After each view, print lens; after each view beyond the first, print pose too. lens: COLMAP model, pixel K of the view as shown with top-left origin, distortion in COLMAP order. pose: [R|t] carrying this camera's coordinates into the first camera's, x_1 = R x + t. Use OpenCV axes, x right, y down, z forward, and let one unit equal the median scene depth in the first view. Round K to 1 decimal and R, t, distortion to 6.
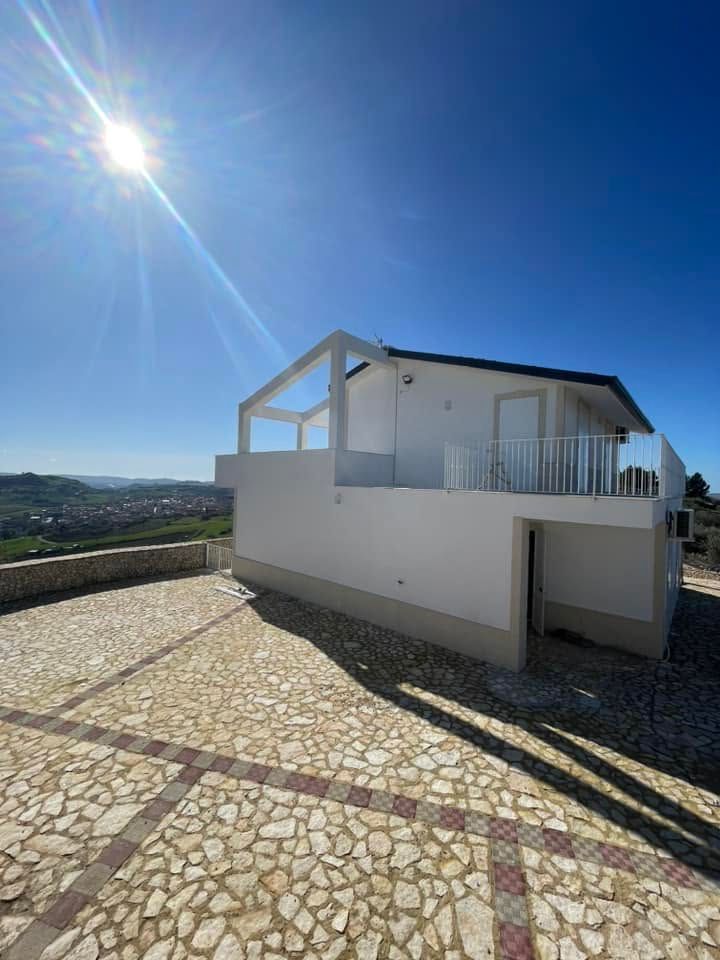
lens RADIAL K [[387.5, 0, 360.0], [0, 387.5, 480.0], [0, 0, 1]] dist [-0.002307, -0.000640]
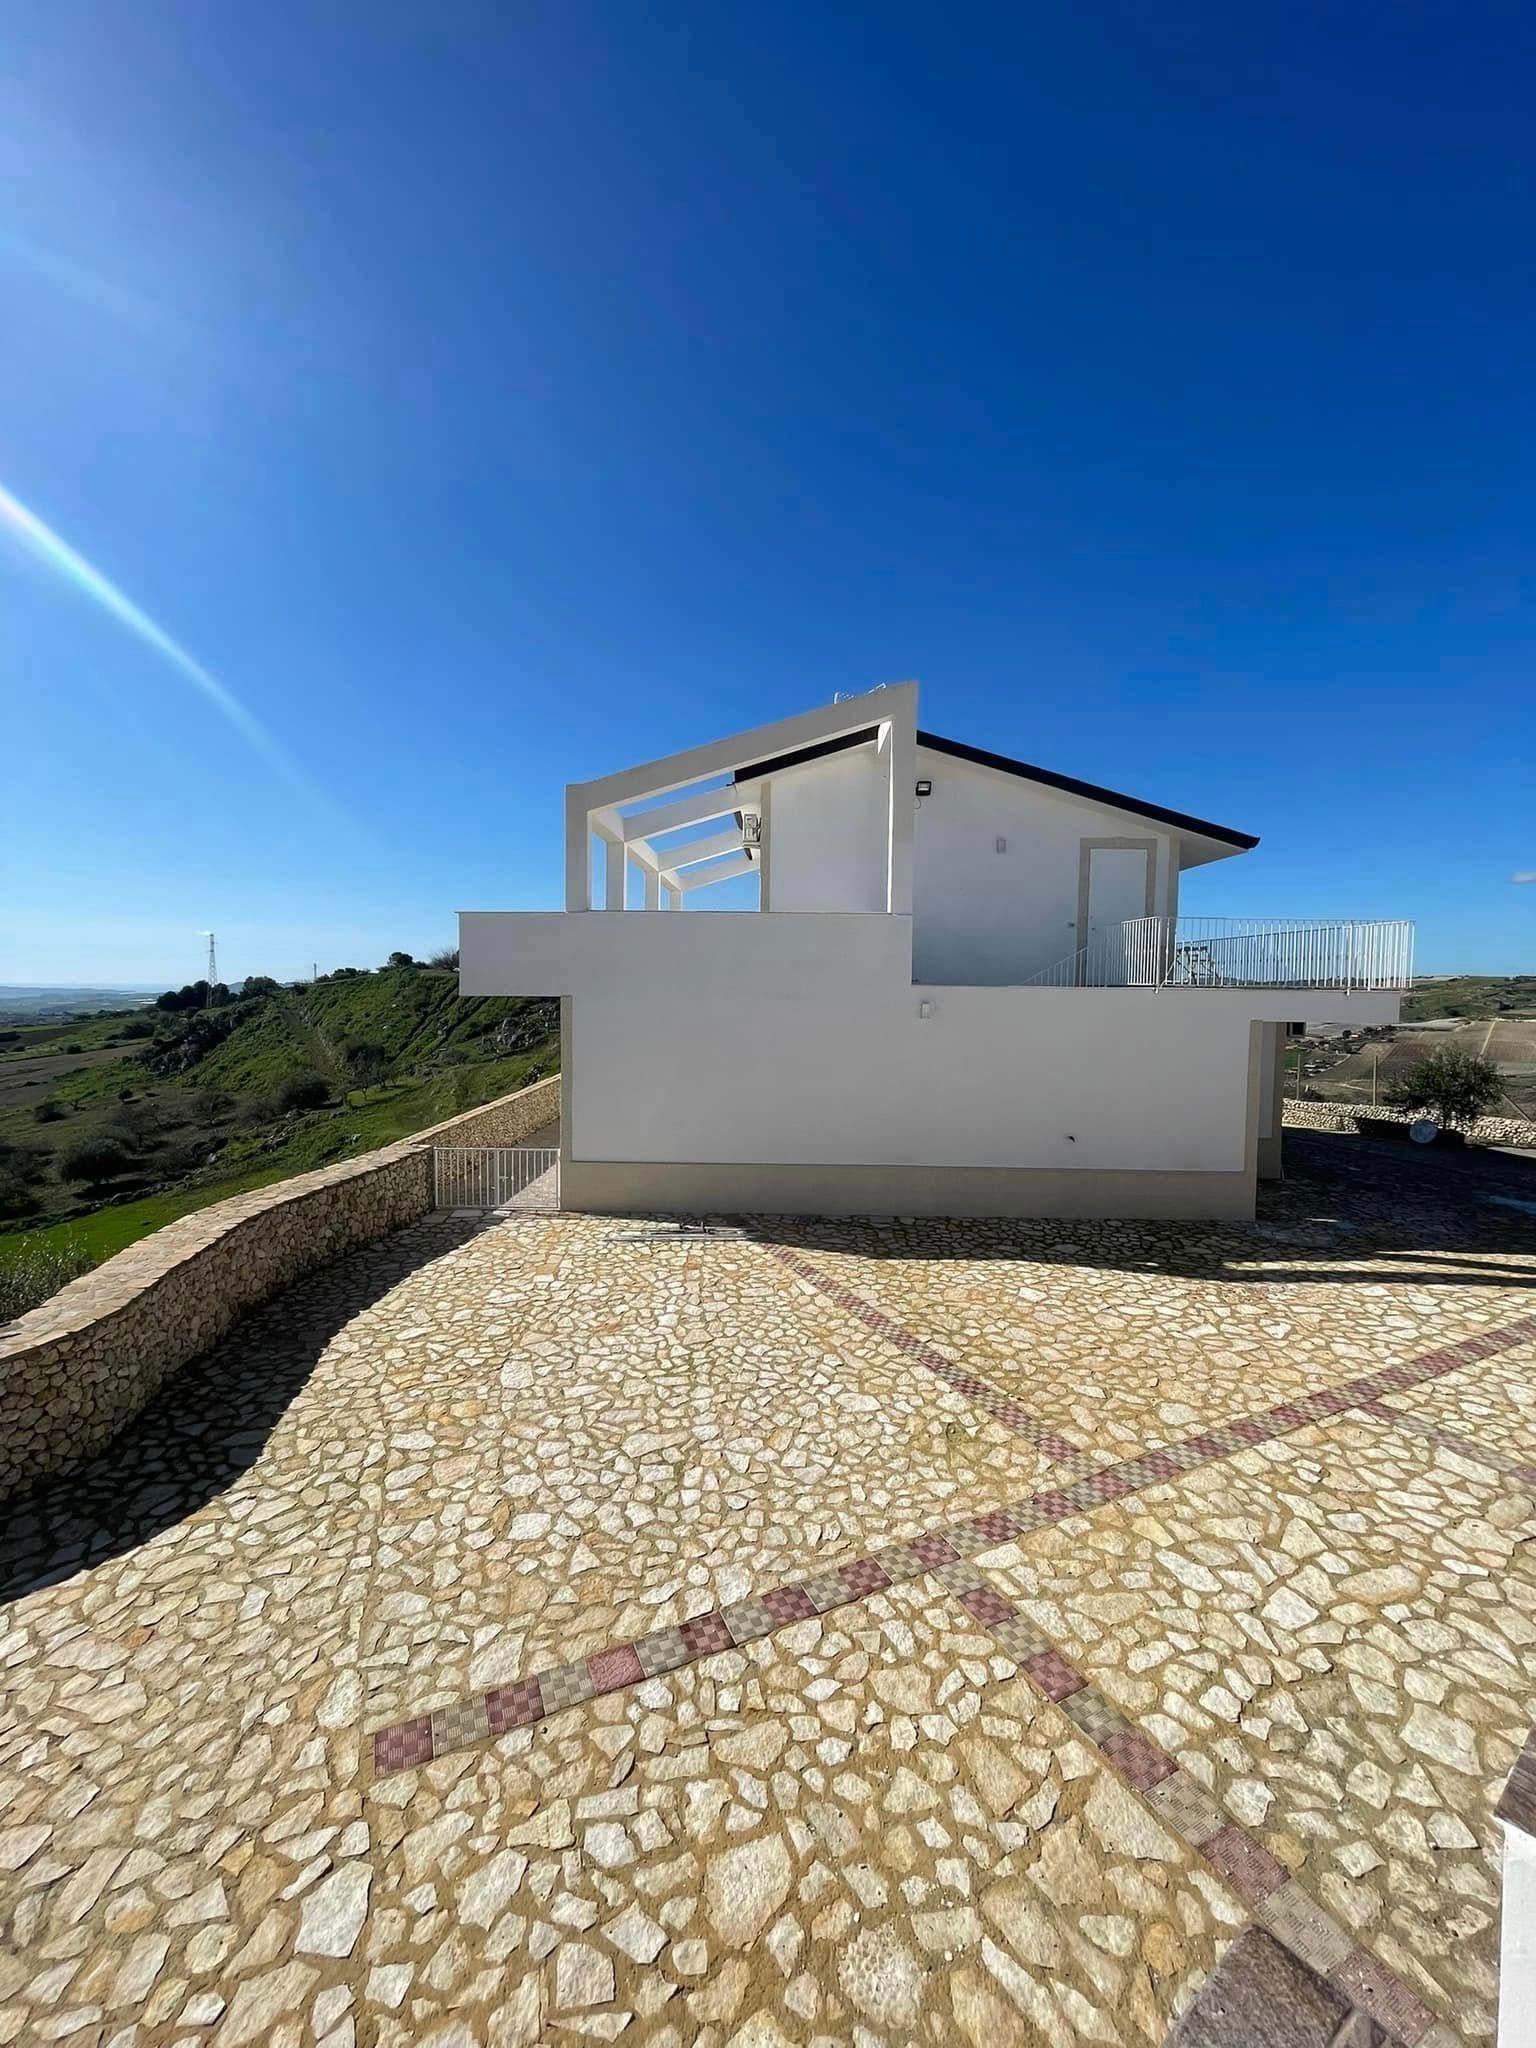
lens RADIAL K [[826.6, 0, 768.0], [0, 826.6, 1024.0], [0, 0, 1]] dist [-0.002307, -0.000640]
pose [[0.760242, -0.055151, 0.647295, -1.444980], [0.007098, 0.997036, 0.076612, -0.030615], [-0.649601, -0.053649, 0.758380, 0.416536]]
